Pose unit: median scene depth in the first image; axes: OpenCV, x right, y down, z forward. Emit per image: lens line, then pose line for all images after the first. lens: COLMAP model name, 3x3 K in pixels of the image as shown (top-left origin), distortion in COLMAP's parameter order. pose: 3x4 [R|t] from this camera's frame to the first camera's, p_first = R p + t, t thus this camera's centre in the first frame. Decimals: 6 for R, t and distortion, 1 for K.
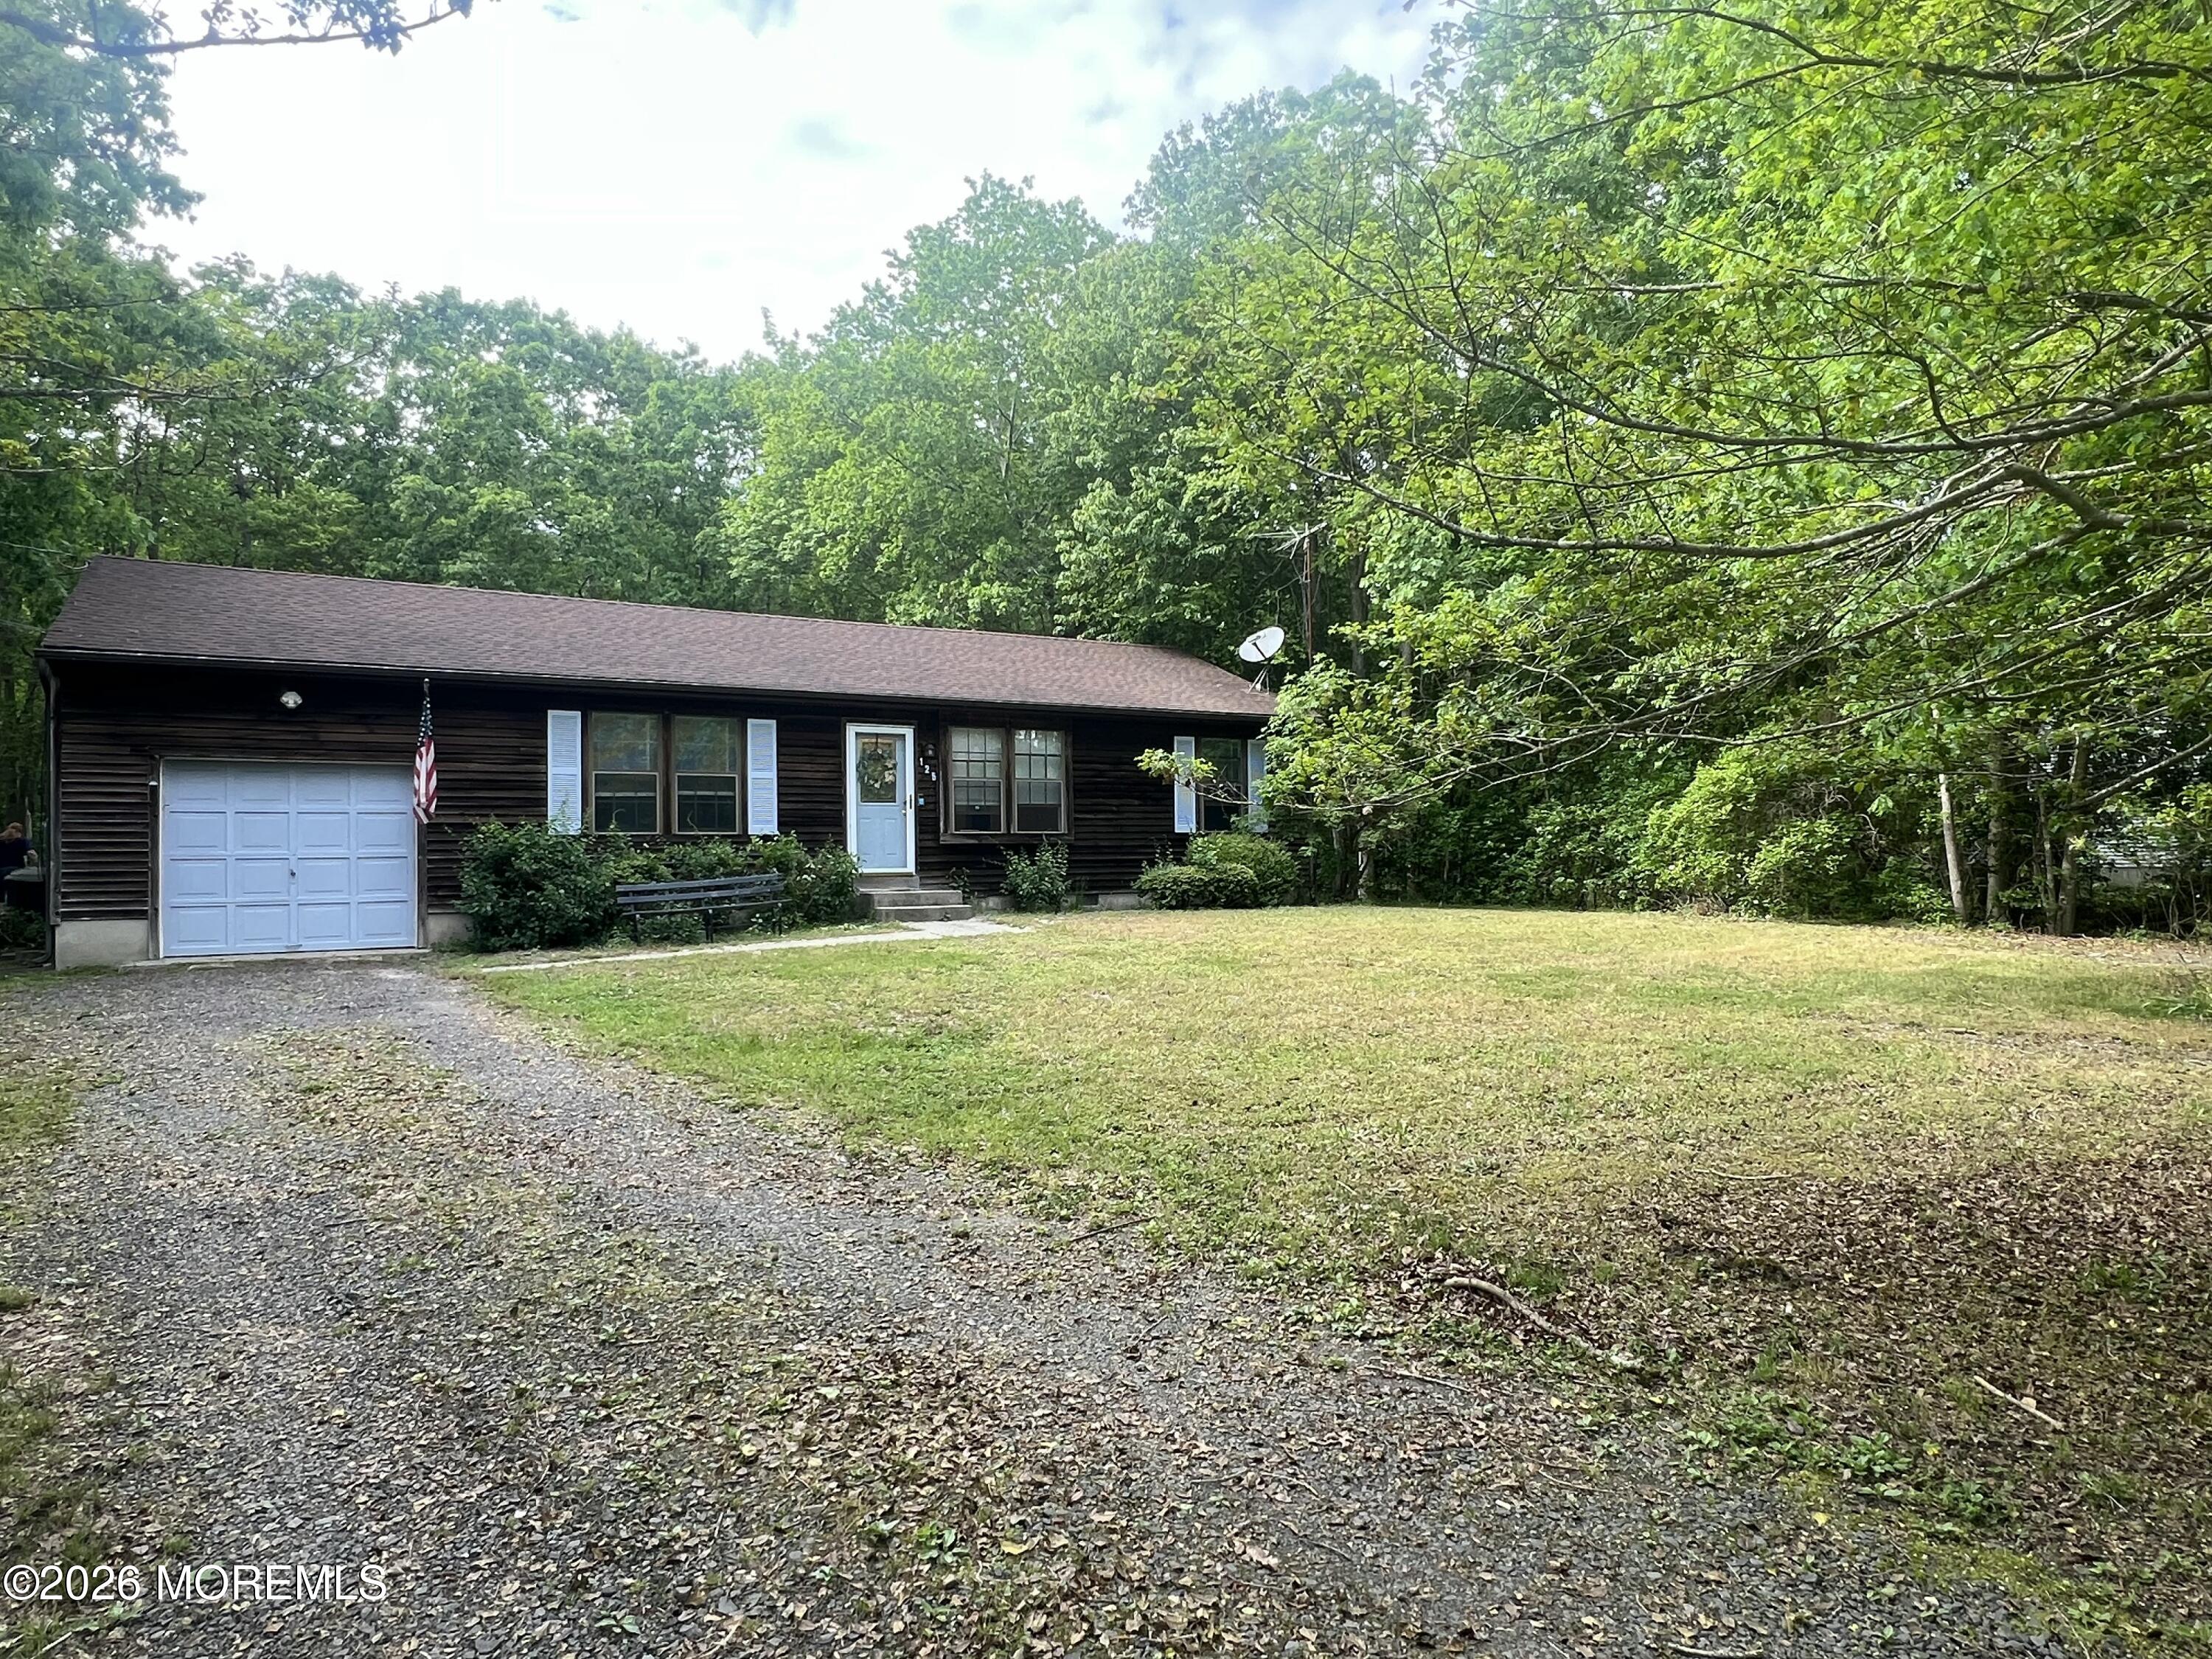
lens RADIAL K [[1317.3, 0, 1094.3], [0, 1317.3, 822.9], [0, 0, 1]] dist [-0.002124, -0.010048]
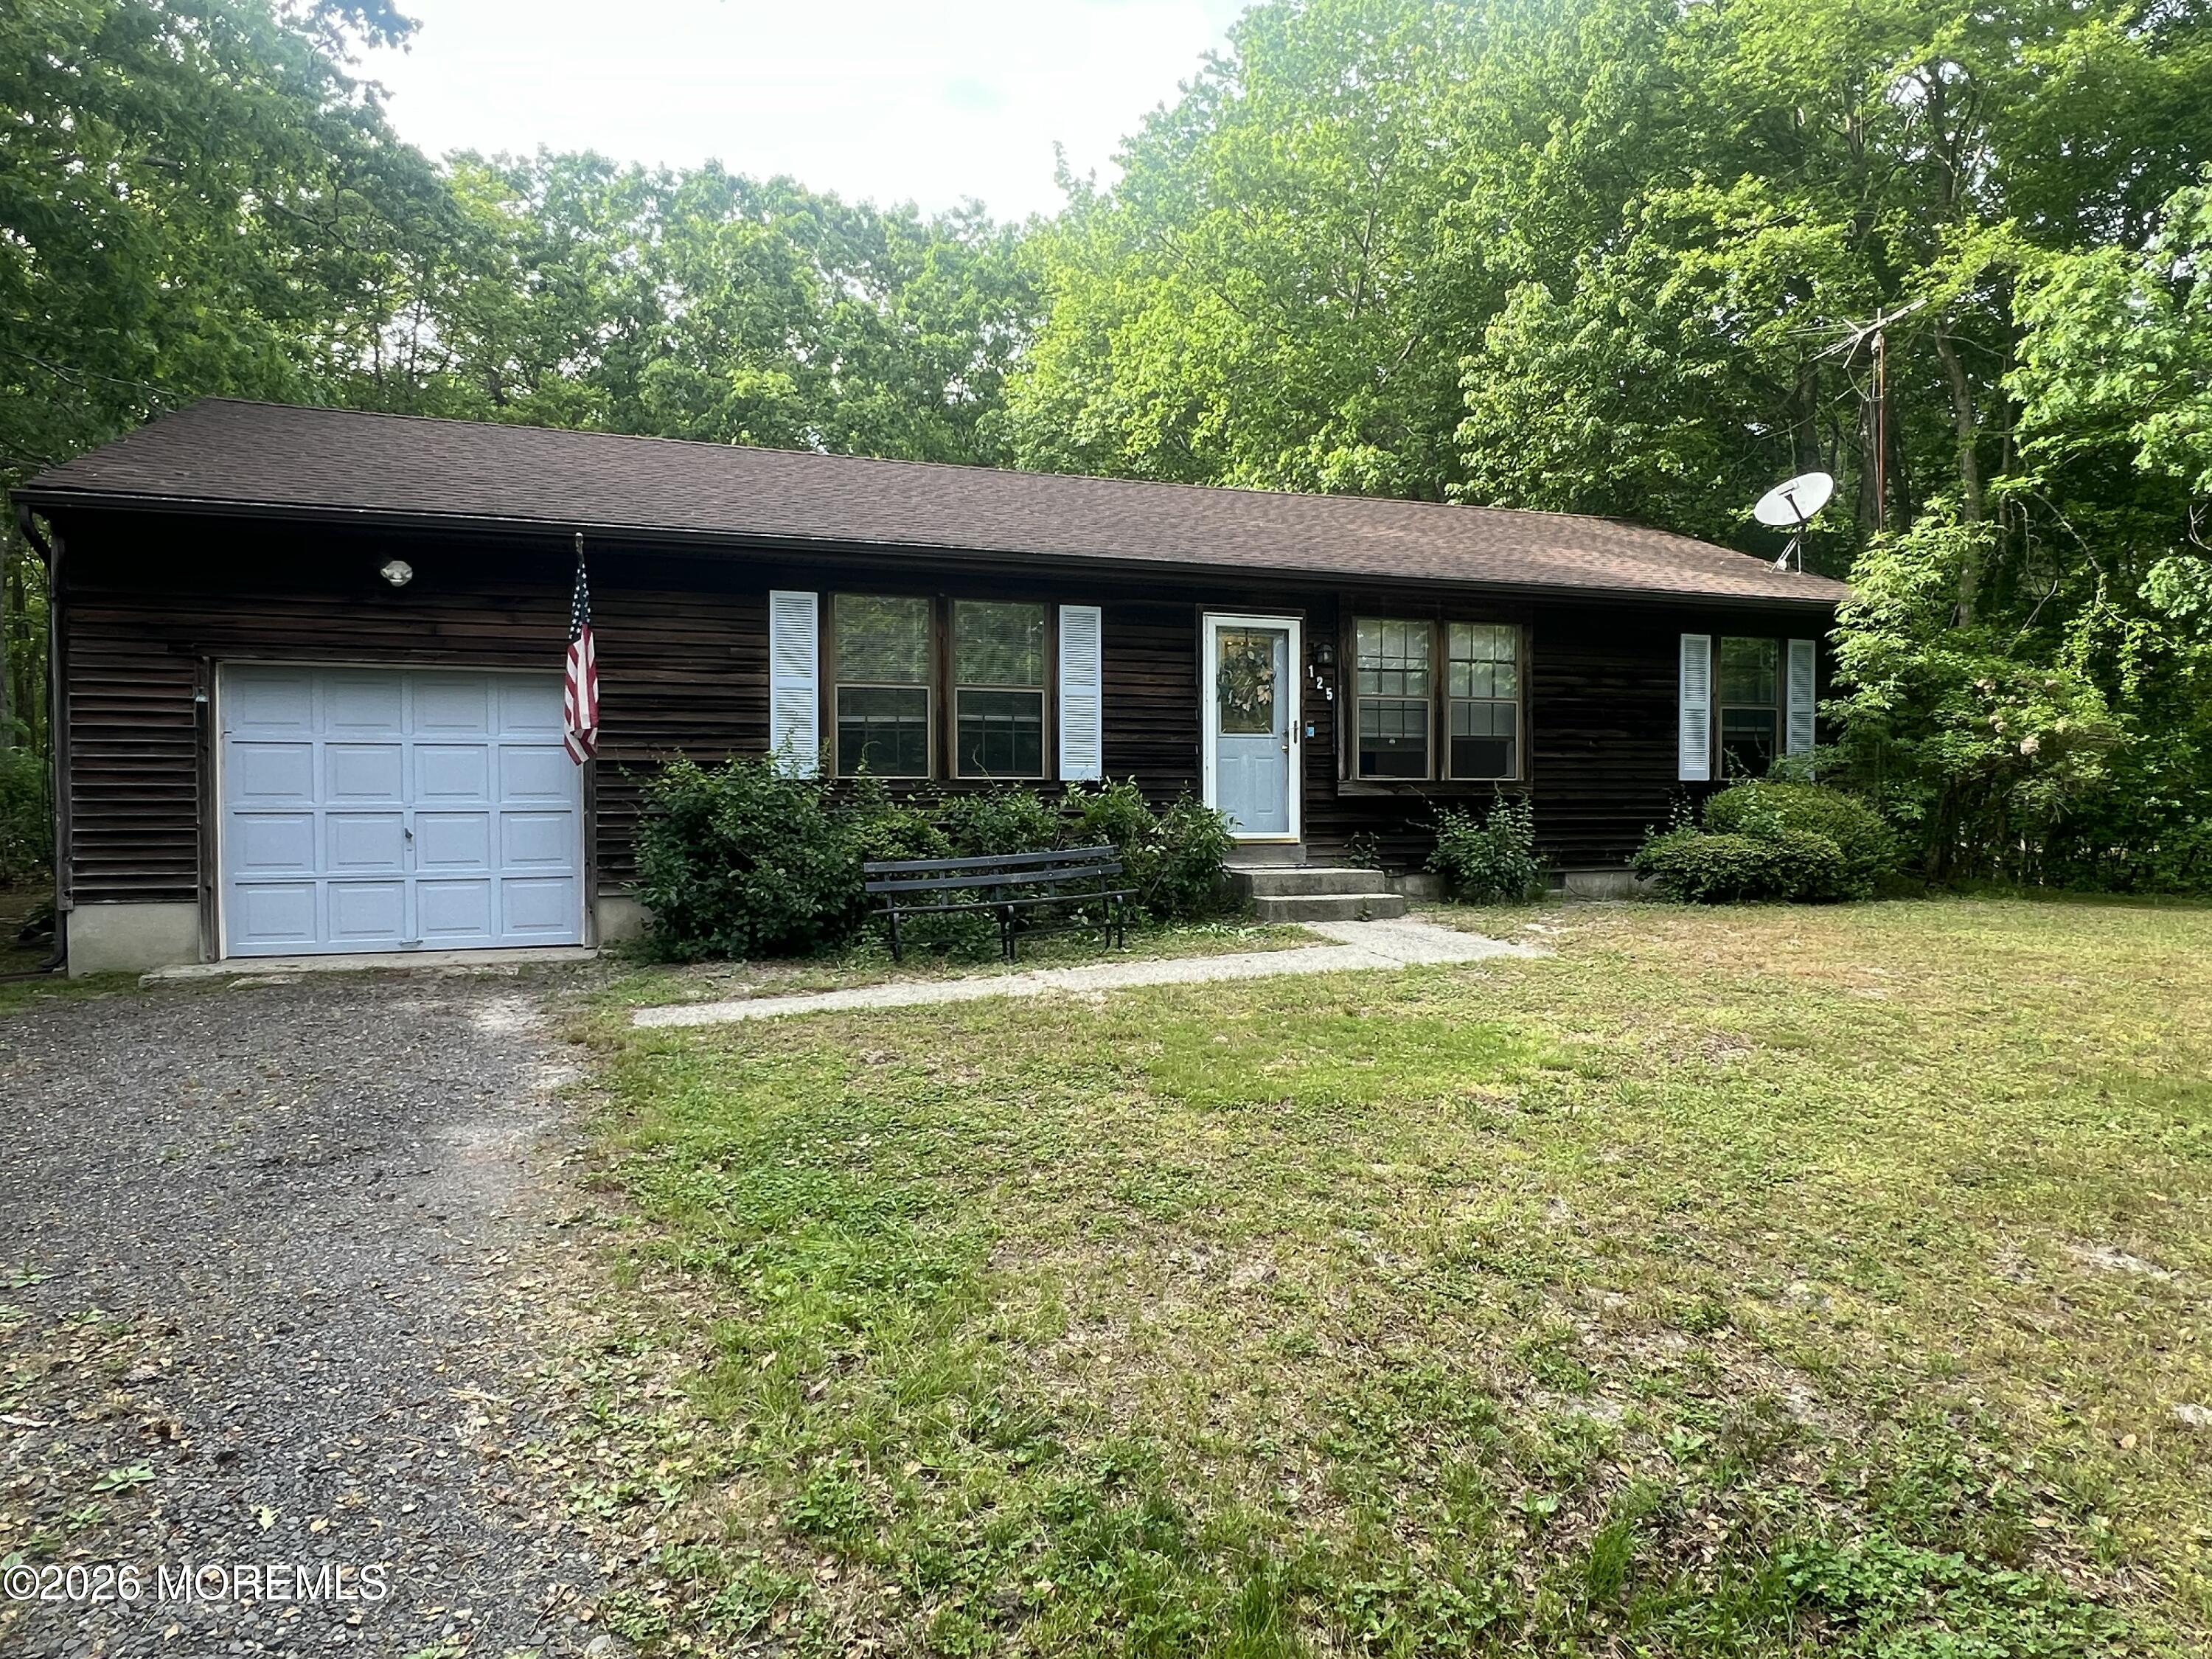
lens RADIAL K [[1317.3, 0, 1091.2], [0, 1317.3, 826.5], [0, 0, 1]] dist [-0.002124, -0.010048]
pose [[0.979381, 0.015707, -0.201410, -0.106049], [-0.005670, 0.998717, 0.050315, -0.001255], [0.201942, -0.048135, 0.978214, 0.330364]]
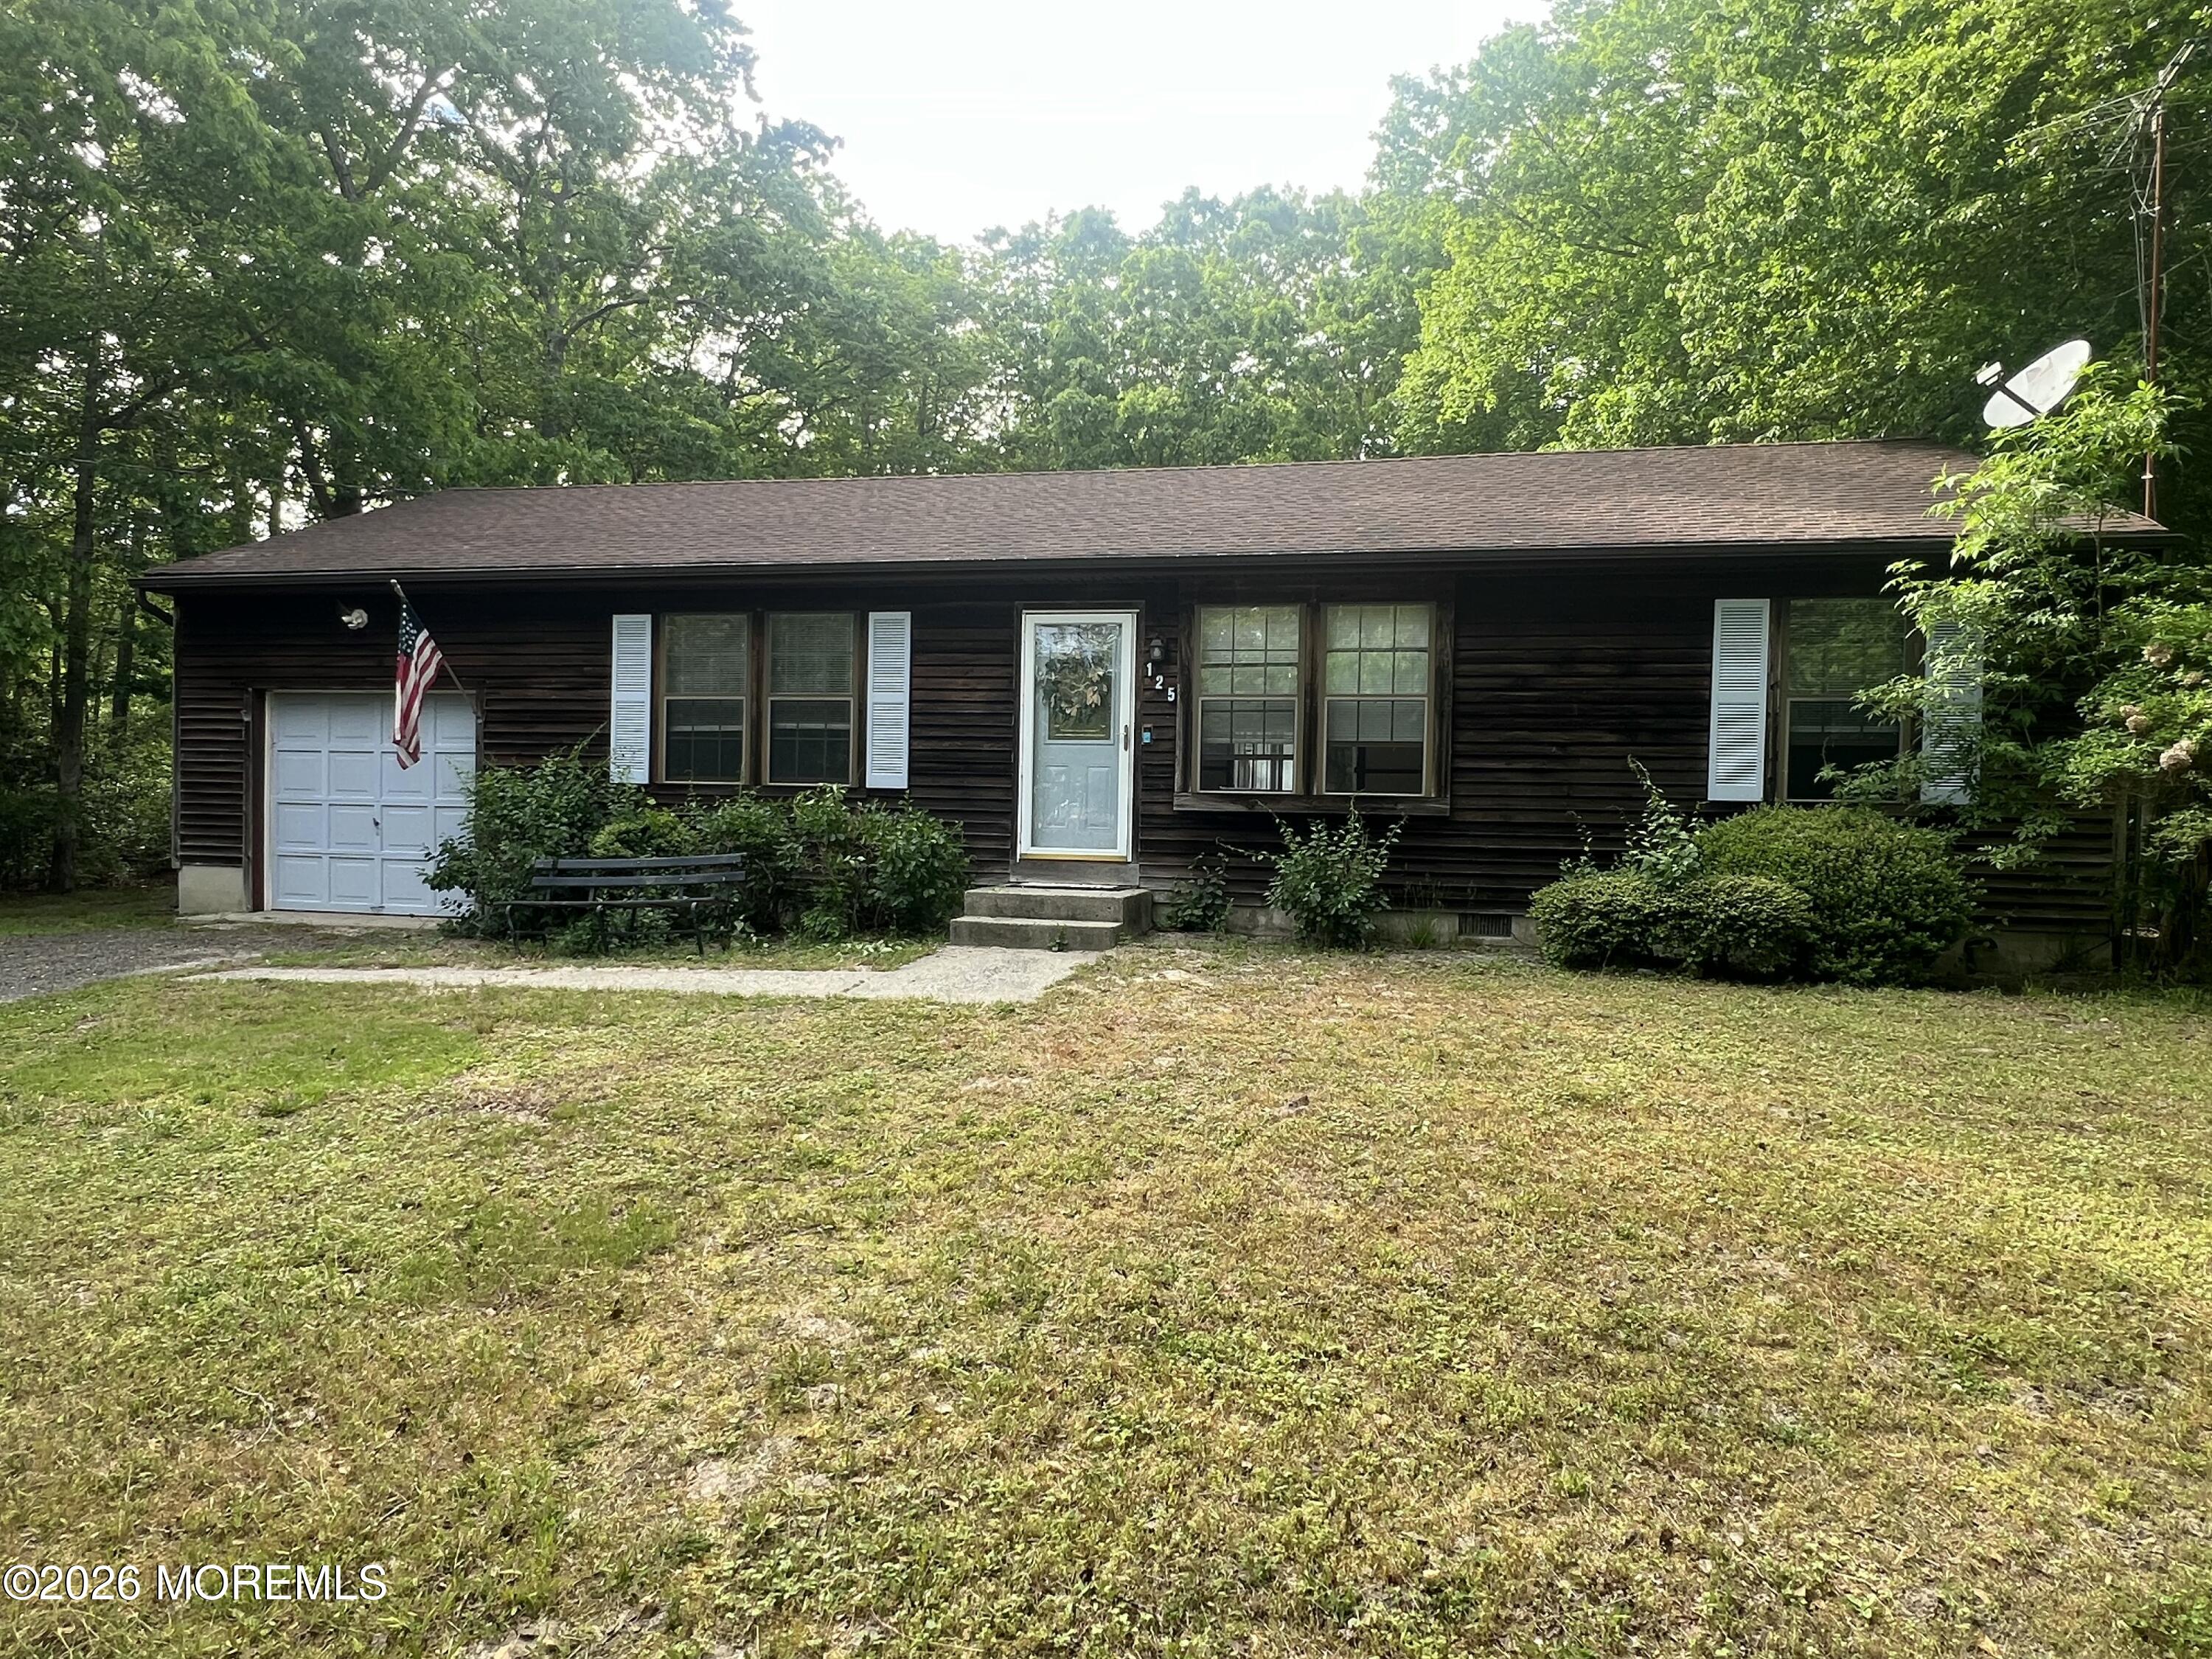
lens RADIAL K [[1317.3, 0, 1097.4], [0, 1317.3, 827.4], [0, 0, 1]] dist [-0.002124, -0.010048]
pose [[0.728933, 0.043296, -0.683214, 0.257564], [-0.009731, 0.998553, 0.052898, -0.006984], [0.684516, -0.031911, 0.728299, 0.557755]]
